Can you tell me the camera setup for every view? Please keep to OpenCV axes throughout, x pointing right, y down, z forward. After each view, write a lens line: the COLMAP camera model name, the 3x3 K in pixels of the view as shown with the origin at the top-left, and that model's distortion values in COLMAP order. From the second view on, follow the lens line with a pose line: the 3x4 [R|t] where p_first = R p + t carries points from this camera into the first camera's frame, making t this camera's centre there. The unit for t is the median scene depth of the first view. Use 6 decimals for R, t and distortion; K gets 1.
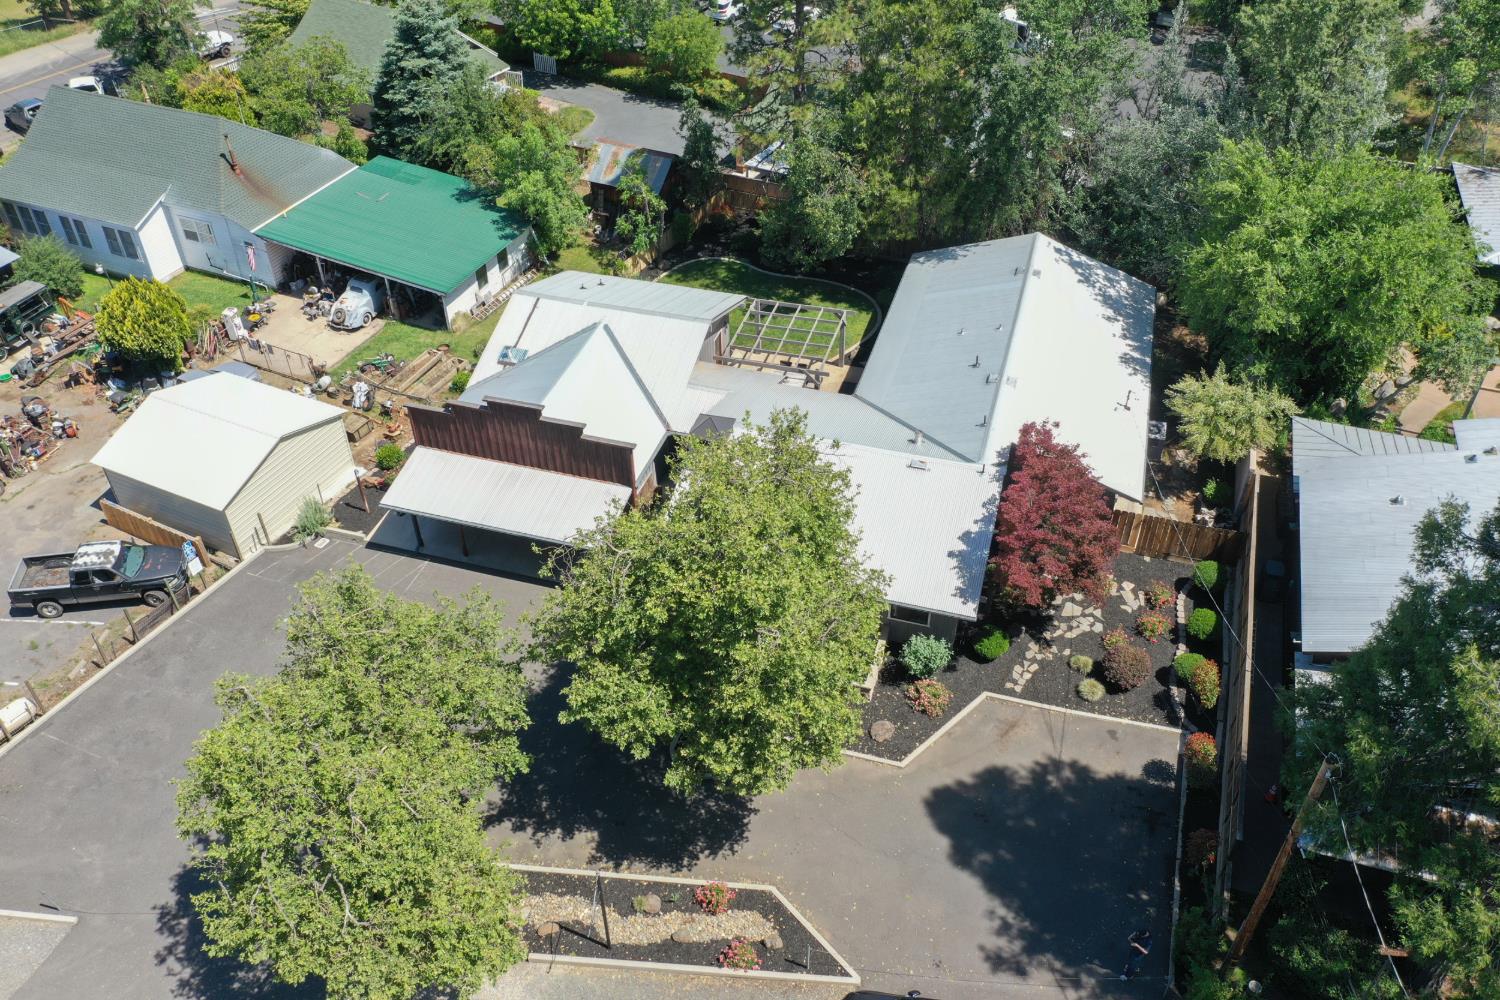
lens RADIAL K [[1163.4, 0, 754.6], [0, 1163.4, 502.0], [0, 0, 1]] dist [-0.030422, 0.012532]
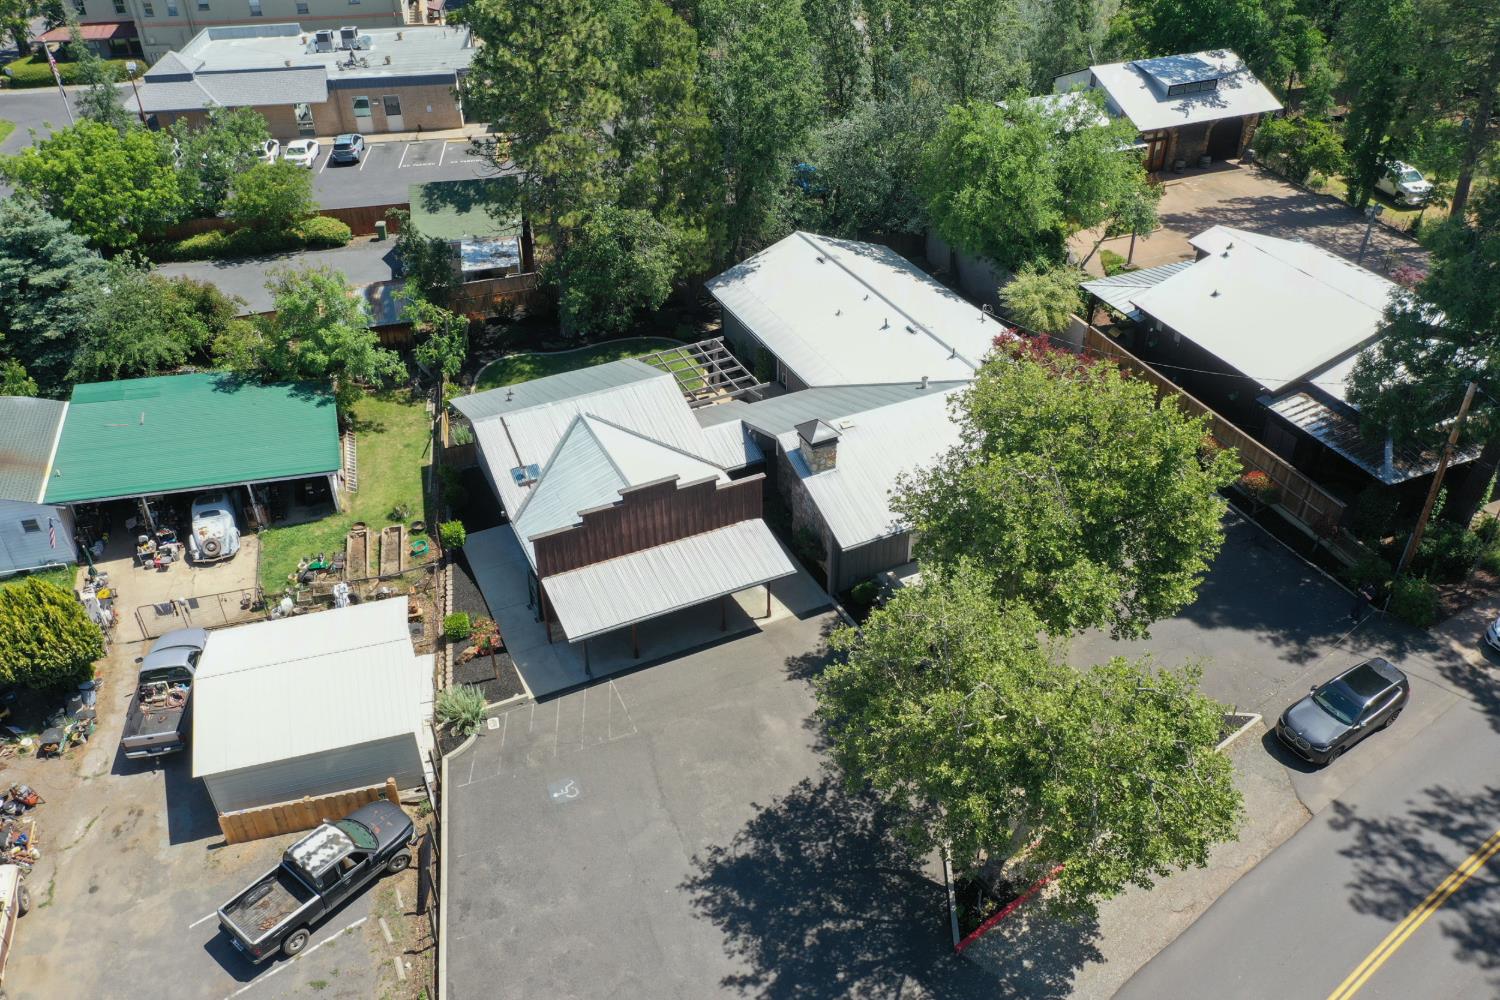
lens RADIAL K [[1163.4, 0, 751.0], [0, 1163.4, 497.4], [0, 0, 1]] dist [-0.030422, 0.012532]
pose [[0.748391, -0.389459, 0.536874, -0.695346], [0.434145, 0.899595, 0.047395, -0.085573], [-0.501428, 0.197611, 0.842330, 0.110115]]
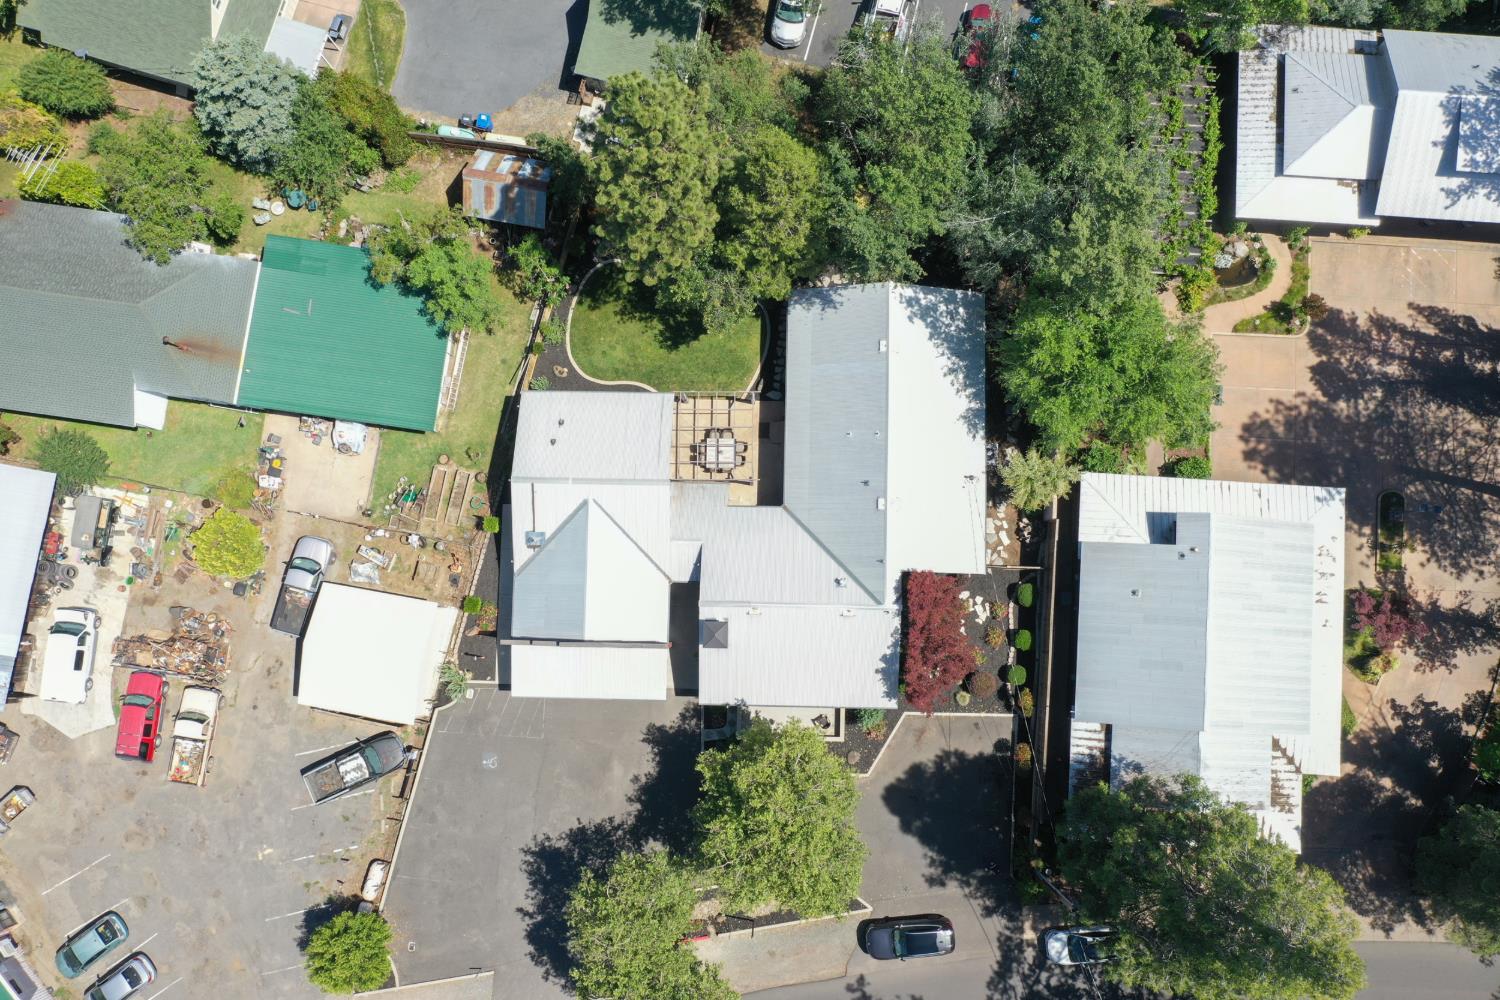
lens RADIAL K [[1163.4, 0, 749.9], [0, 1163.4, 502.1], [0, 0, 1]] dist [-0.030422, 0.012532]
pose [[0.964983, -0.261965, 0.013471, 0.031589], [0.179806, 0.697984, 0.693173, -1.234347], [-0.190989, -0.666478, 0.720646, -0.006792]]
